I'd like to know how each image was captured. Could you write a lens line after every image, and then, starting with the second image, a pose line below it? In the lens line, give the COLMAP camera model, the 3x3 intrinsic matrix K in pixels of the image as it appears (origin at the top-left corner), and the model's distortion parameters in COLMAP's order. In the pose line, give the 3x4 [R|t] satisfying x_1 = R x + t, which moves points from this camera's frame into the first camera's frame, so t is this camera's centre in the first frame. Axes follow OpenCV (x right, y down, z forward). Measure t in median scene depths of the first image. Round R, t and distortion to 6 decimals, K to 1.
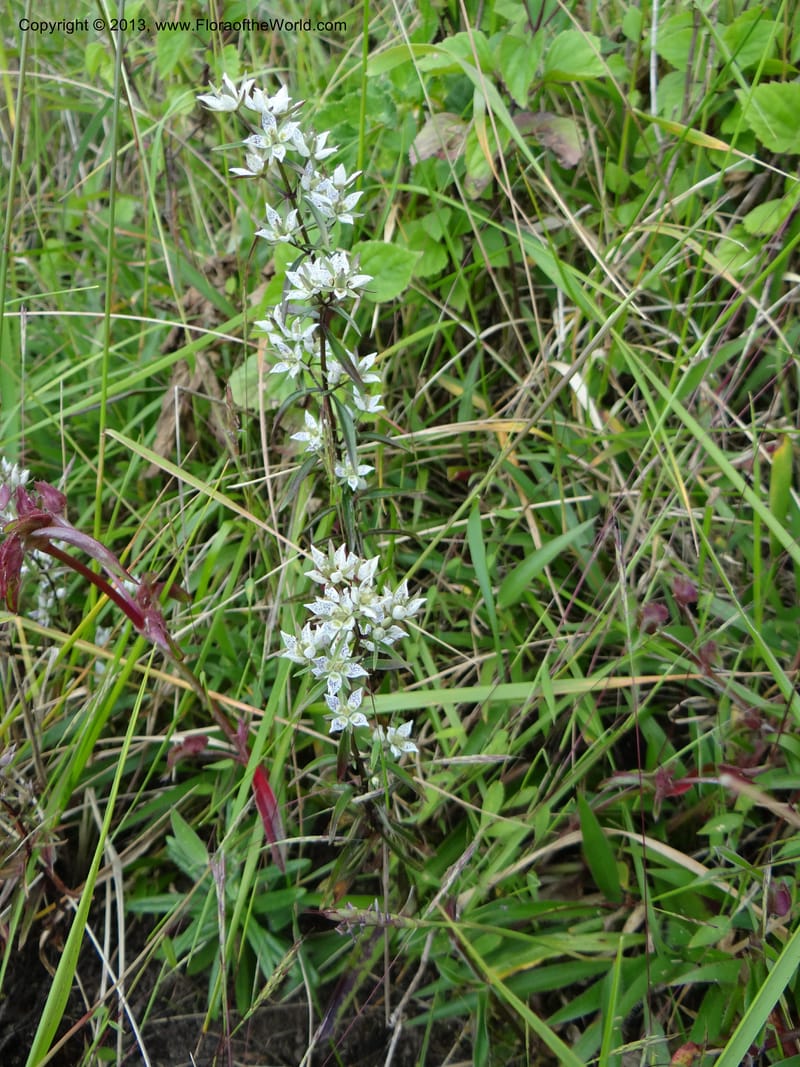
lens RADIAL K [[780.2, 0, 397.8], [0, 780.2, 533.3], [0, 0, 1]] dist [-0.003308, -0.015747]
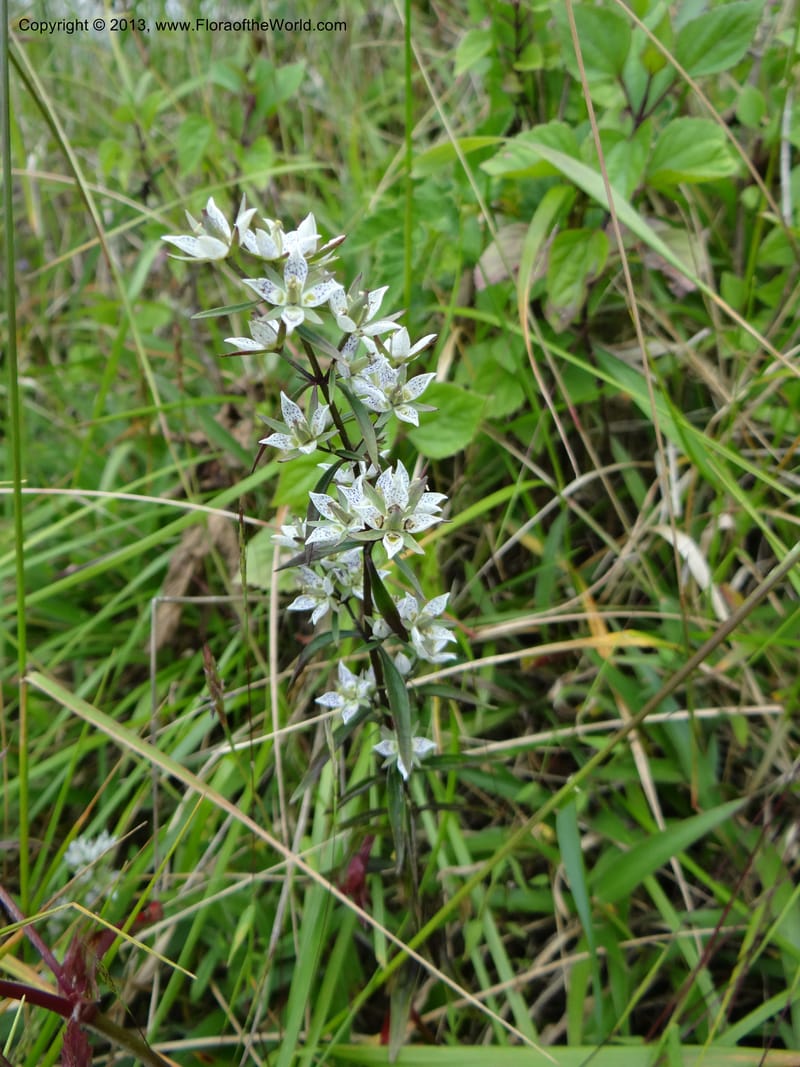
lens RADIAL K [[780.2, 0, 395.4], [0, 780.2, 538.6], [0, 0, 1]] dist [-0.003308, -0.015747]
pose [[0.997746, 0.025798, -0.061943, -0.030215], [-0.030785, 0.996243, -0.080947, -0.220756], [0.059622, 0.082671, 0.994792, 0.335190]]
